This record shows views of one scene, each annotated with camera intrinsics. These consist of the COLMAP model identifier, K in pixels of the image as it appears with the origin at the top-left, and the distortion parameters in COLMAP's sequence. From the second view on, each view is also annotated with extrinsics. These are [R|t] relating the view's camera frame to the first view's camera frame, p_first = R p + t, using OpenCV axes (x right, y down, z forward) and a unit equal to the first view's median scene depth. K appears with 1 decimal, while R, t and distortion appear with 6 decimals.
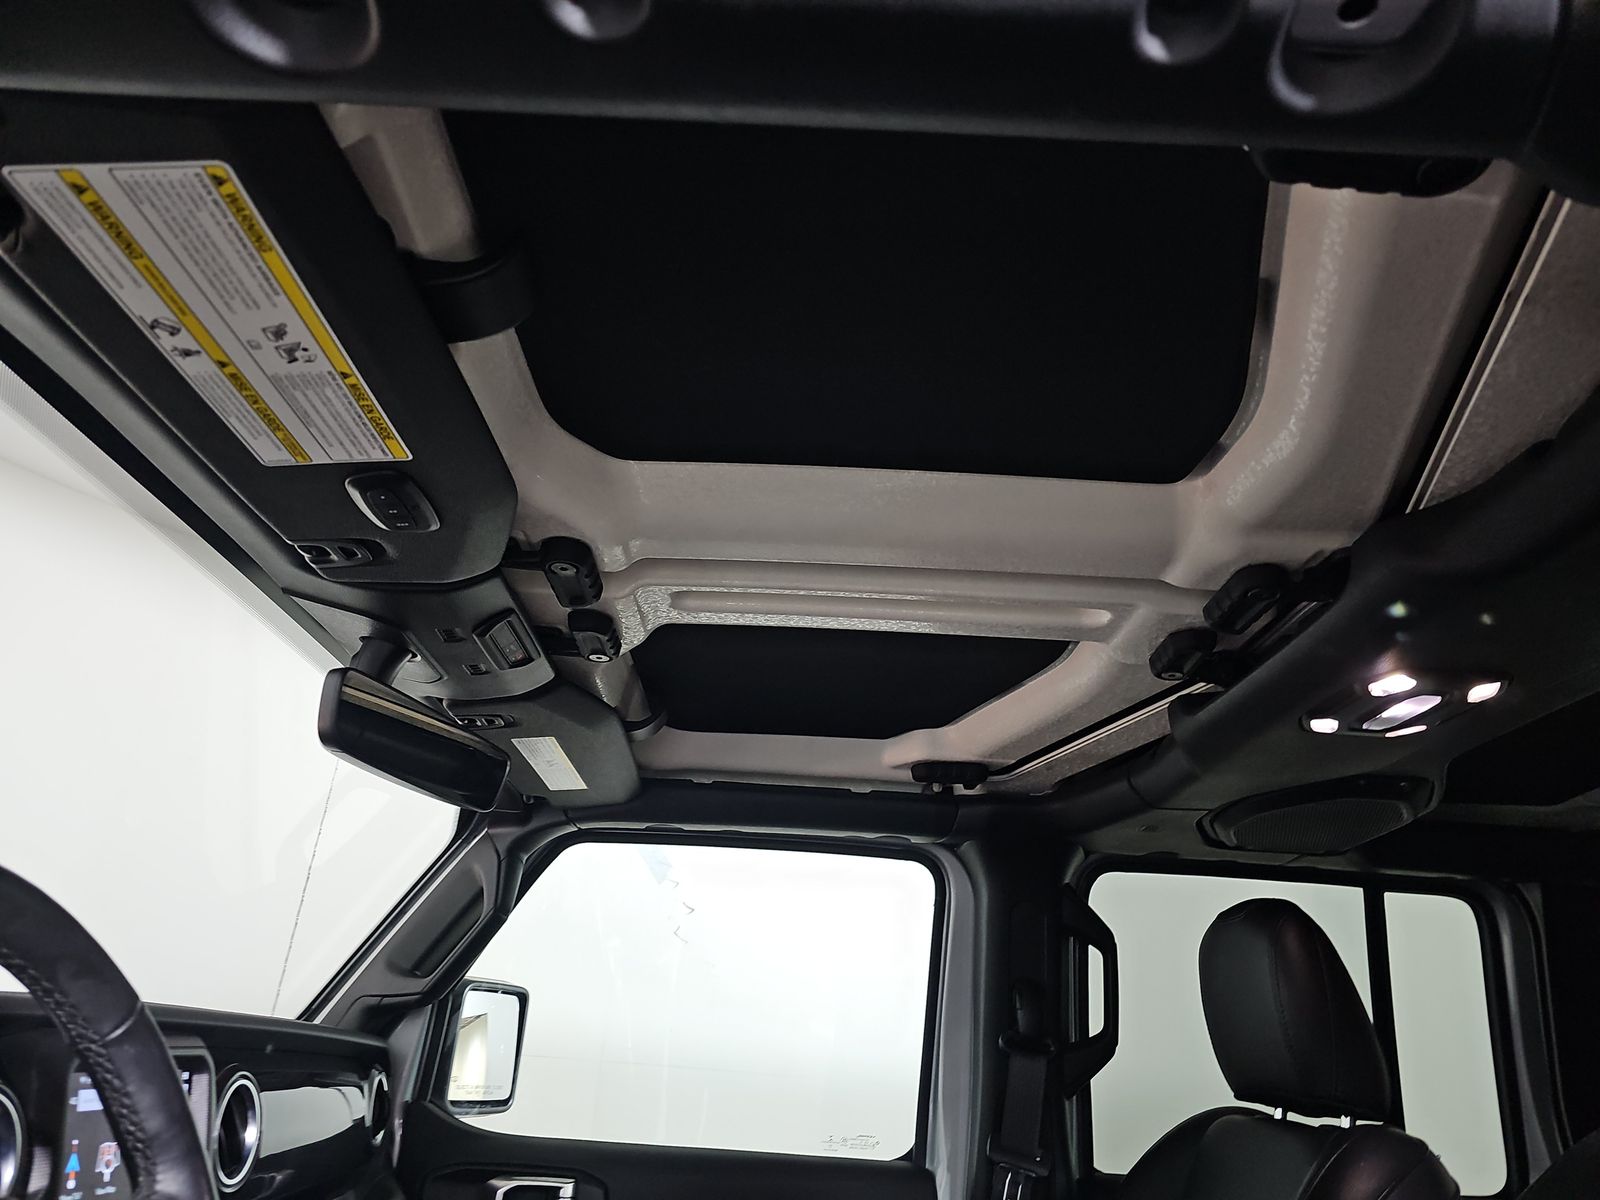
lens RADIAL K [[1124.9, 0, 774.2], [0, 1124.9, 609.7], [0, 0, 1]] dist [0.081005, -0.101079]
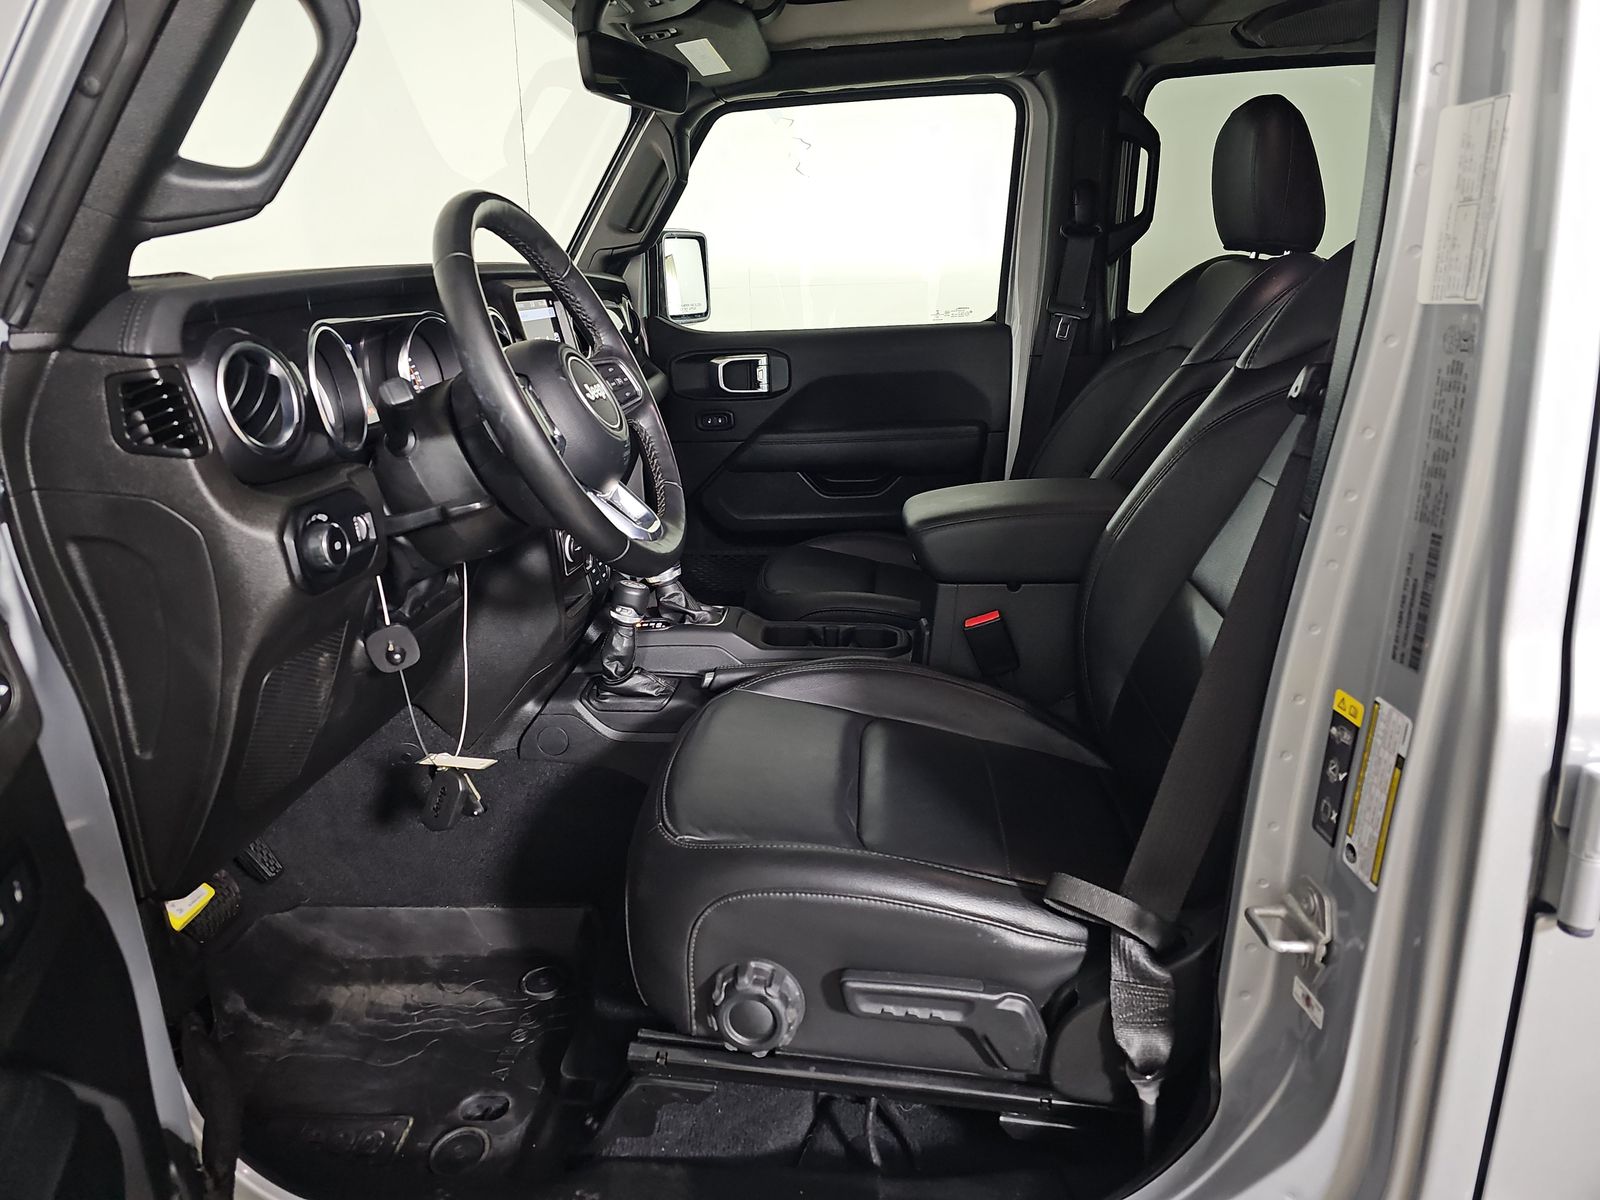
lens RADIAL K [[1124.9, 0, 774.2], [0, 1124.9, 609.7], [0, 0, 1]] dist [0.081005, -0.101079]
pose [[0.988845, -0.069345, -0.131821, 0.007840], [0.135443, 0.786866, 0.602078, -0.124731], [0.061975, -0.613216, 0.787480, -0.359237]]
